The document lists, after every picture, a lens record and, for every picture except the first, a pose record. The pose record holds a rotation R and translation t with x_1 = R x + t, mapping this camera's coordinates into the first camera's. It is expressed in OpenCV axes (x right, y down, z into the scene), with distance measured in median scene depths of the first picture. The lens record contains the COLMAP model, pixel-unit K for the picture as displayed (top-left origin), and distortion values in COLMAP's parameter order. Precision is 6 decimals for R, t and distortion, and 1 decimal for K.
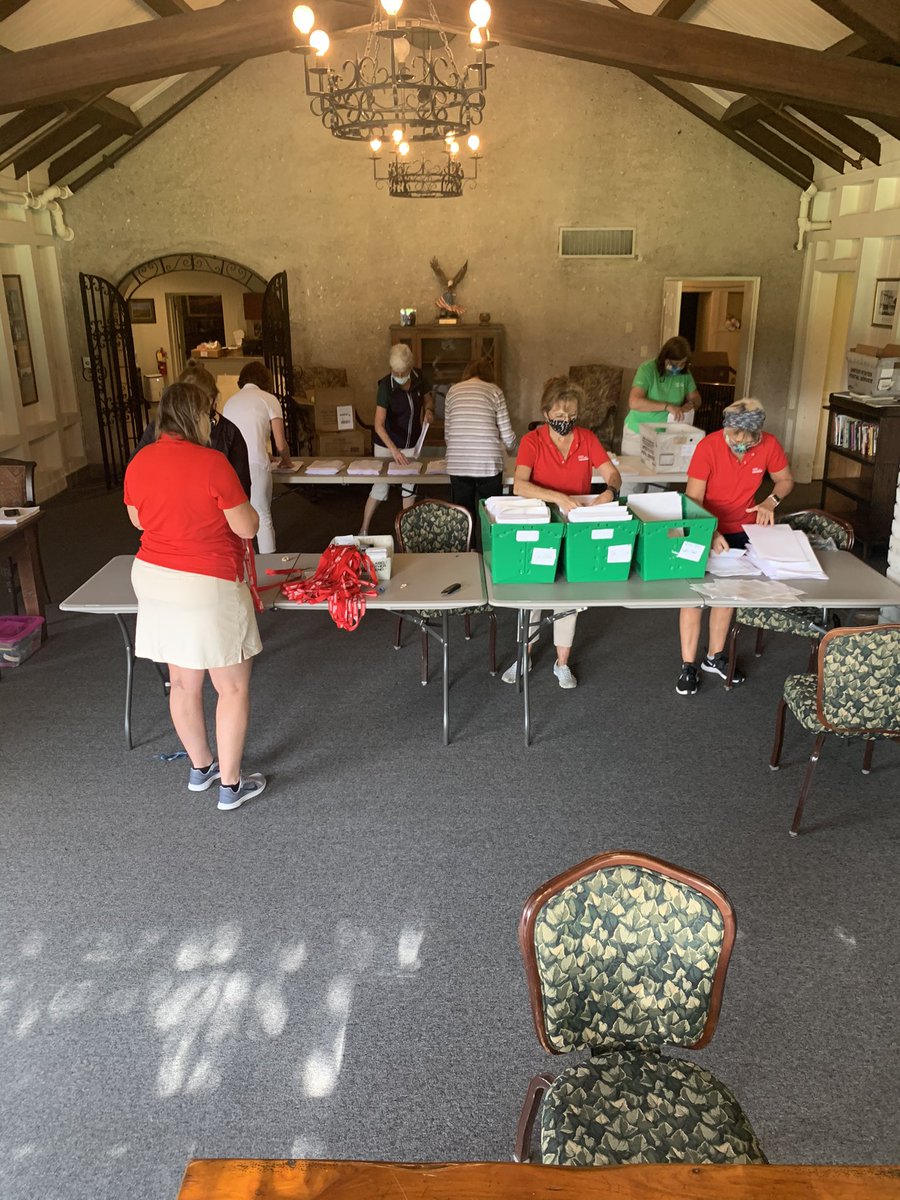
lens RADIAL K [[854.6, 0, 450.0], [0, 854.6, 600.0], [0, 0, 1]] dist [0.001955, 0.004350]
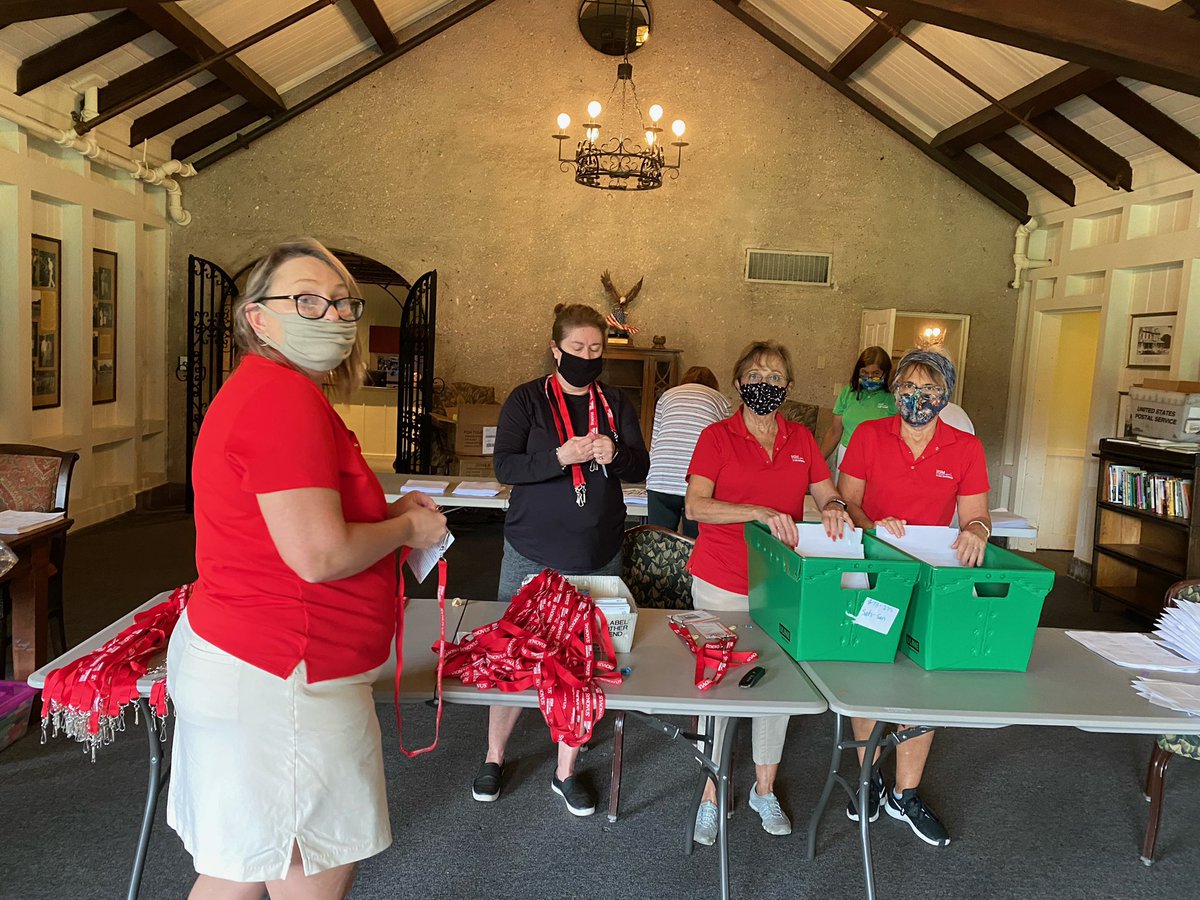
lens RADIAL K [[923.3, 0, 600.0], [0, 923.3, 450.0], [0, 0, 1]] dist [0.050827, -0.076434]
pose [[0.998137, 0.054730, 0.026982, -0.041665], [-0.047060, 0.971918, -0.230567, -0.004490], [-0.038844, 0.228868, 0.972682, 0.128881]]
